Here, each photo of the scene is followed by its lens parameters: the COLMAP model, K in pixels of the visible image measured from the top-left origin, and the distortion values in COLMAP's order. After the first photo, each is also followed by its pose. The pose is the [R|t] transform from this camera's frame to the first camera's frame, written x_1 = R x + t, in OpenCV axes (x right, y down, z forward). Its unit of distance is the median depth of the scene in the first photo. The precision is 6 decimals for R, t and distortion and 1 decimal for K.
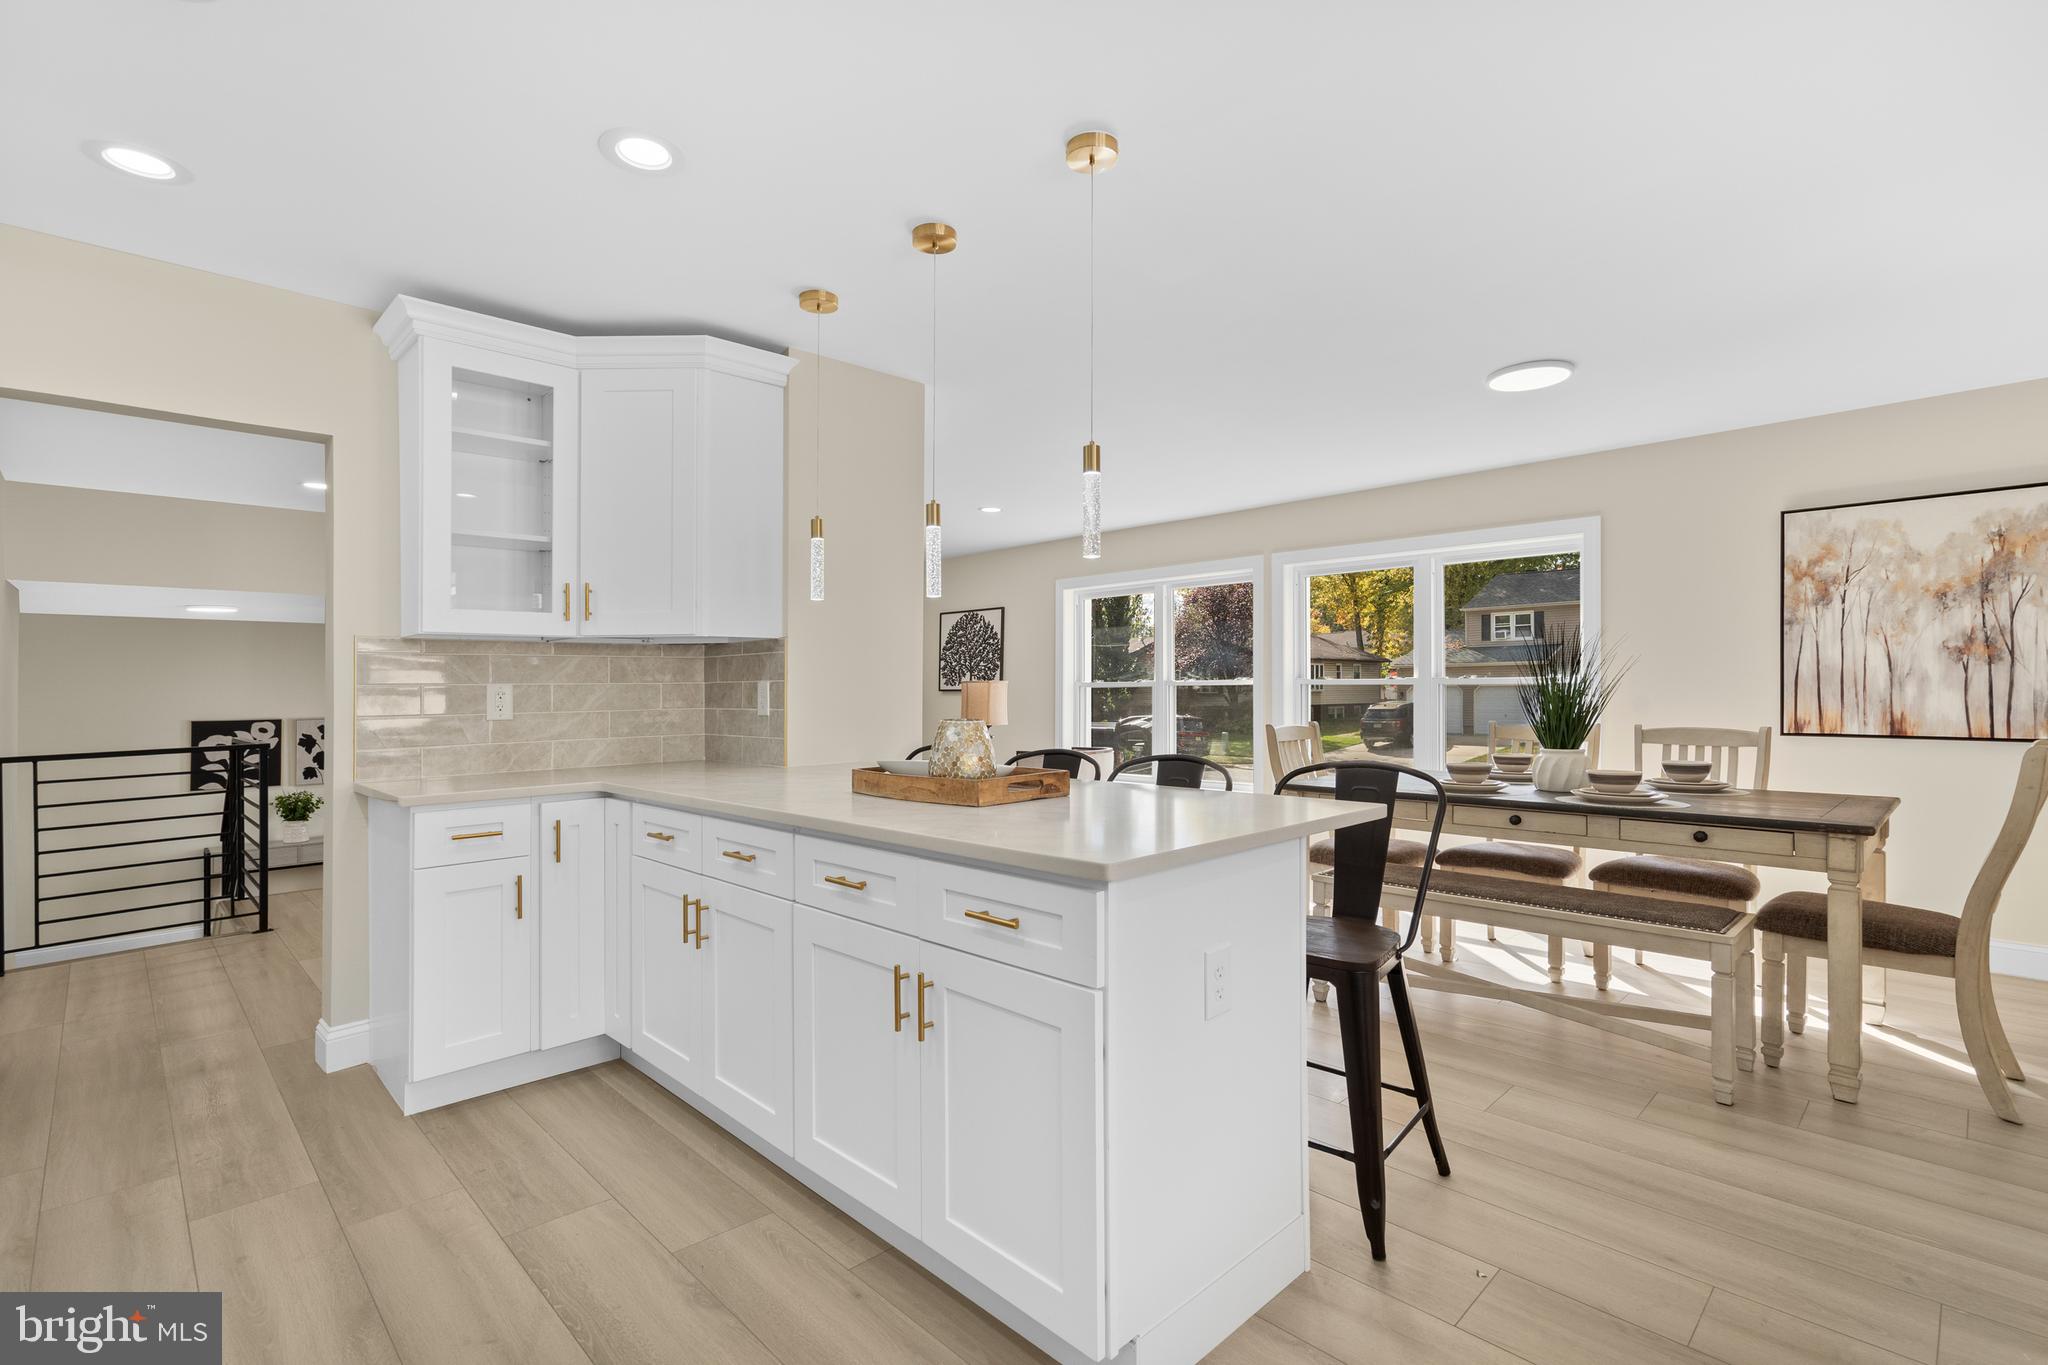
lens RADIAL K [[939.9, 0, 1039.1], [0, 939.9, 674.7], [0, 0, 1]] dist [-0.000478, 0.007247]
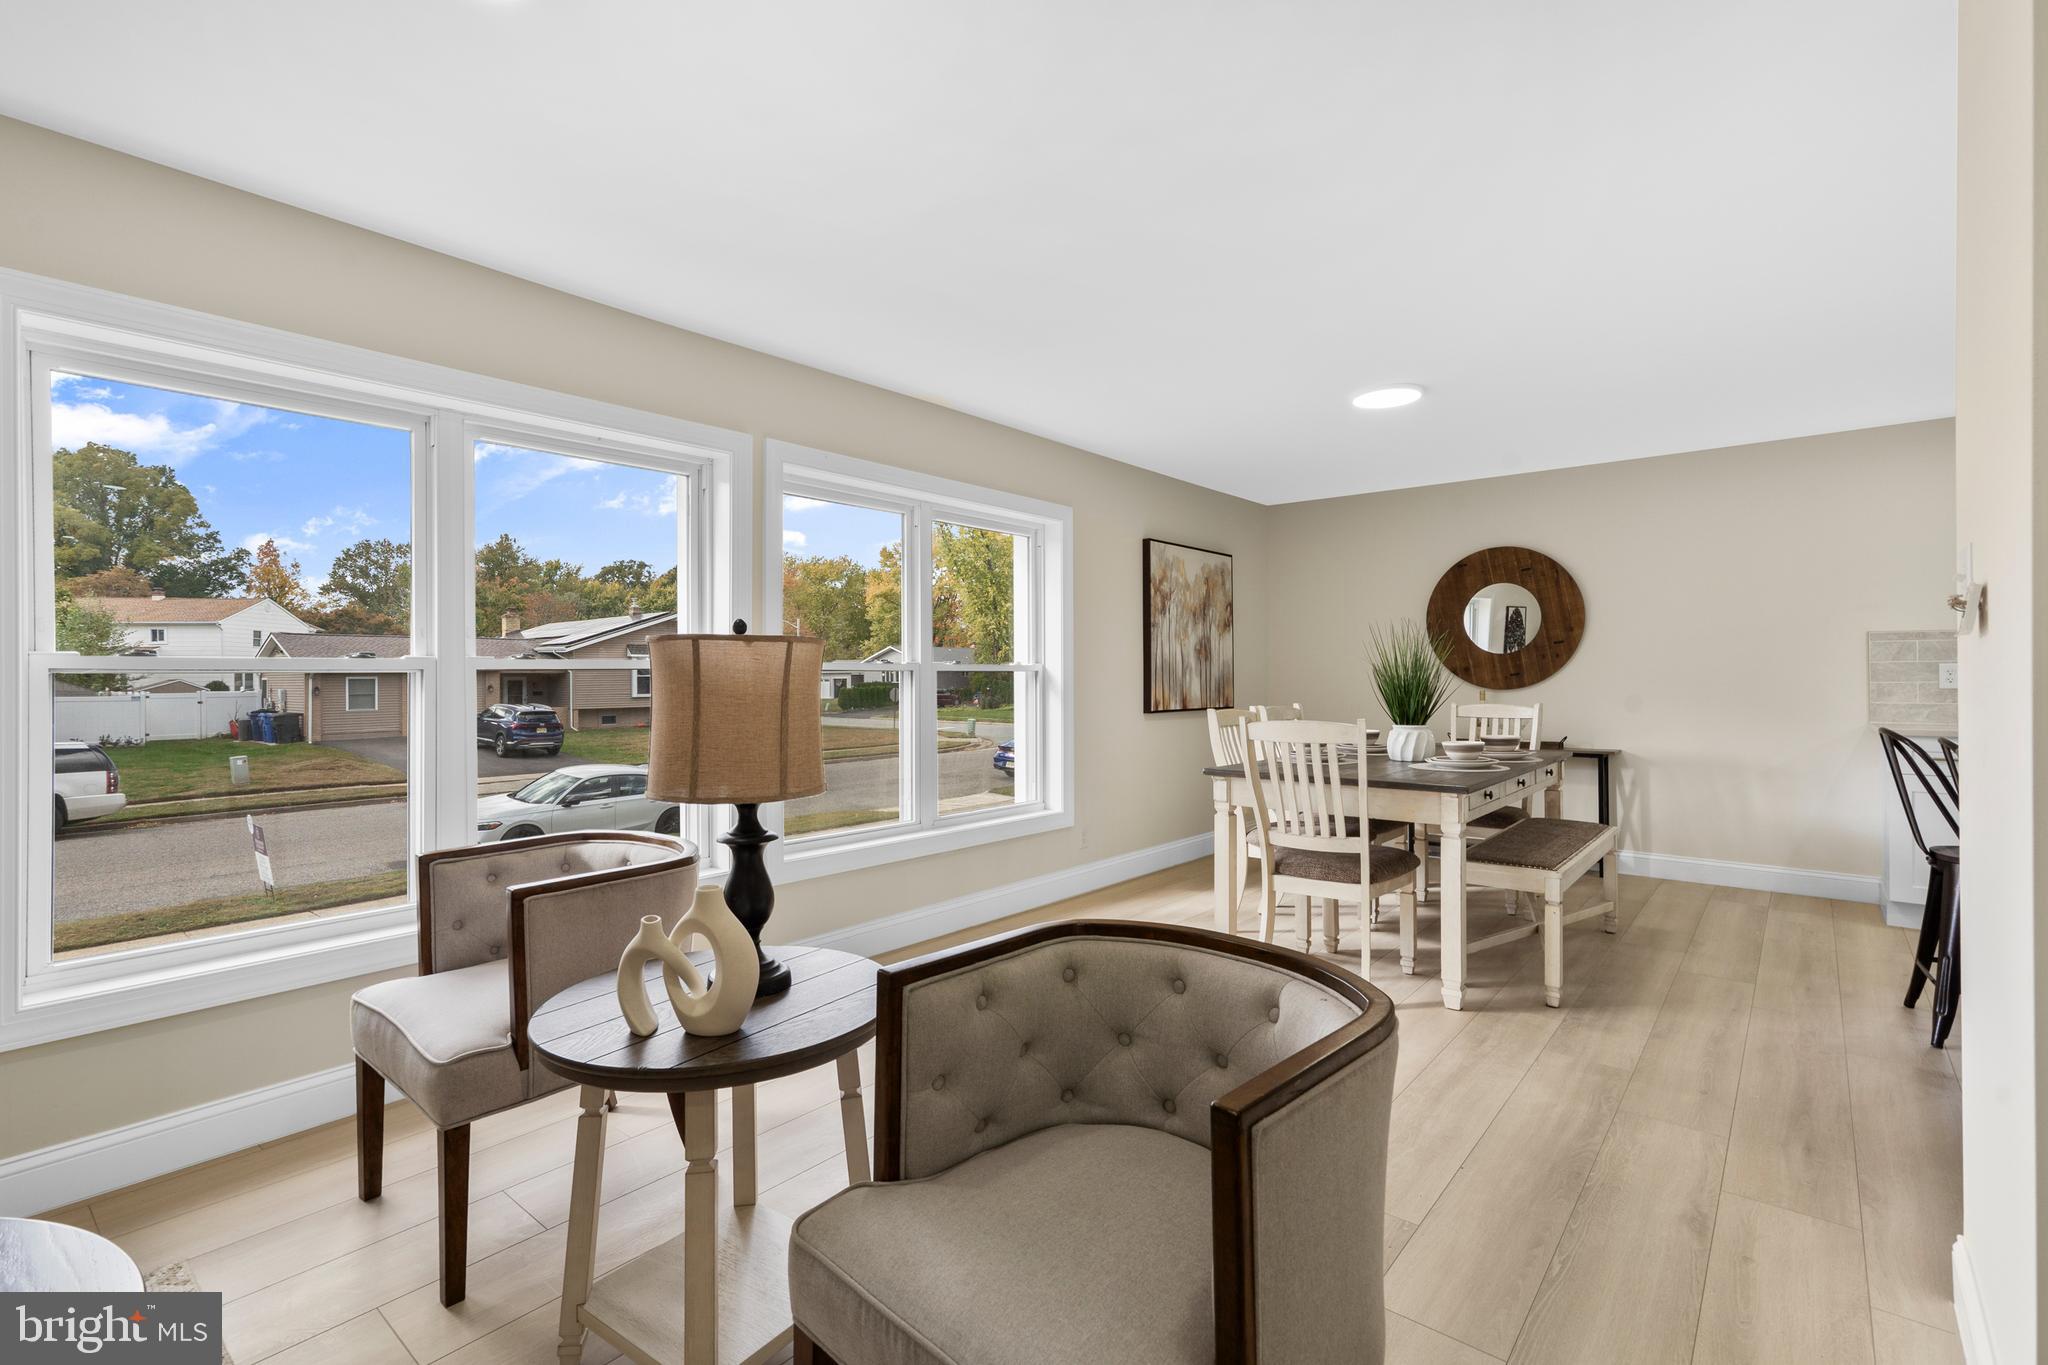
lens RADIAL K [[939.9, 0, 1034.6], [0, 939.9, 672.7], [0, 0, 1]] dist [-0.000478, 0.007247]
pose [[-0.089290, 0.011878, 0.995935, -0.483939], [-0.008630, 0.999882, -0.012699, 0.027752], [-0.995968, -0.009728, -0.089177, 1.318373]]
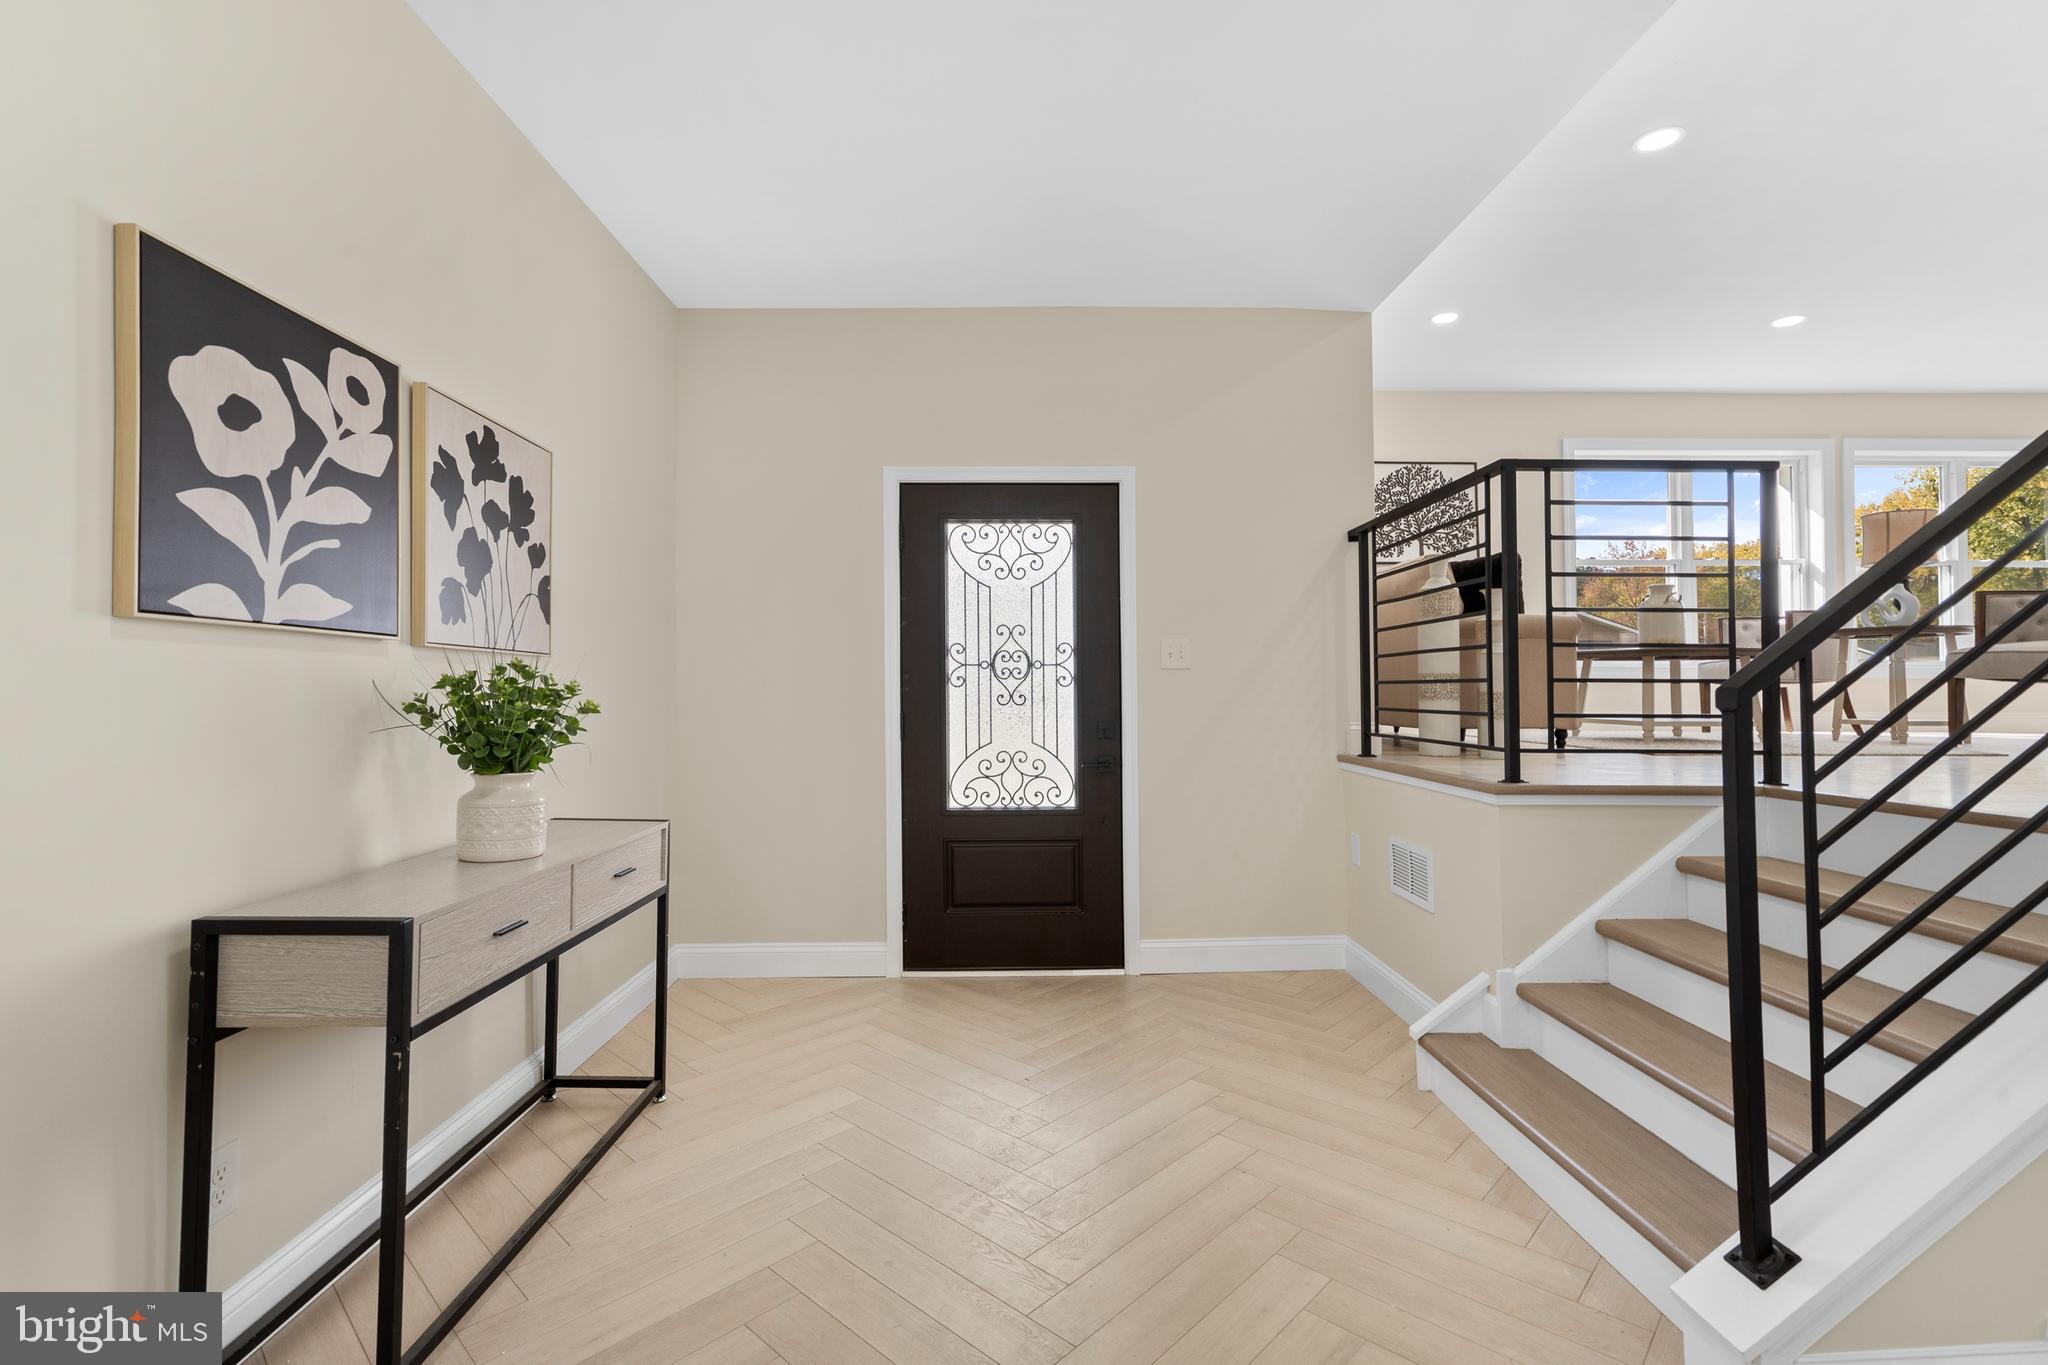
lens RADIAL K [[939.9, 0, 1029.9], [0, 939.9, 681.6], [0, 0, 1]] dist [-0.000478, 0.007247]
pose [[0.688298, 0.019791, 0.725158, -1.680996], [-0.014582, 0.999803, -0.013446, 0.251663], [-0.725281, -0.001319, 0.688451, 1.385762]]
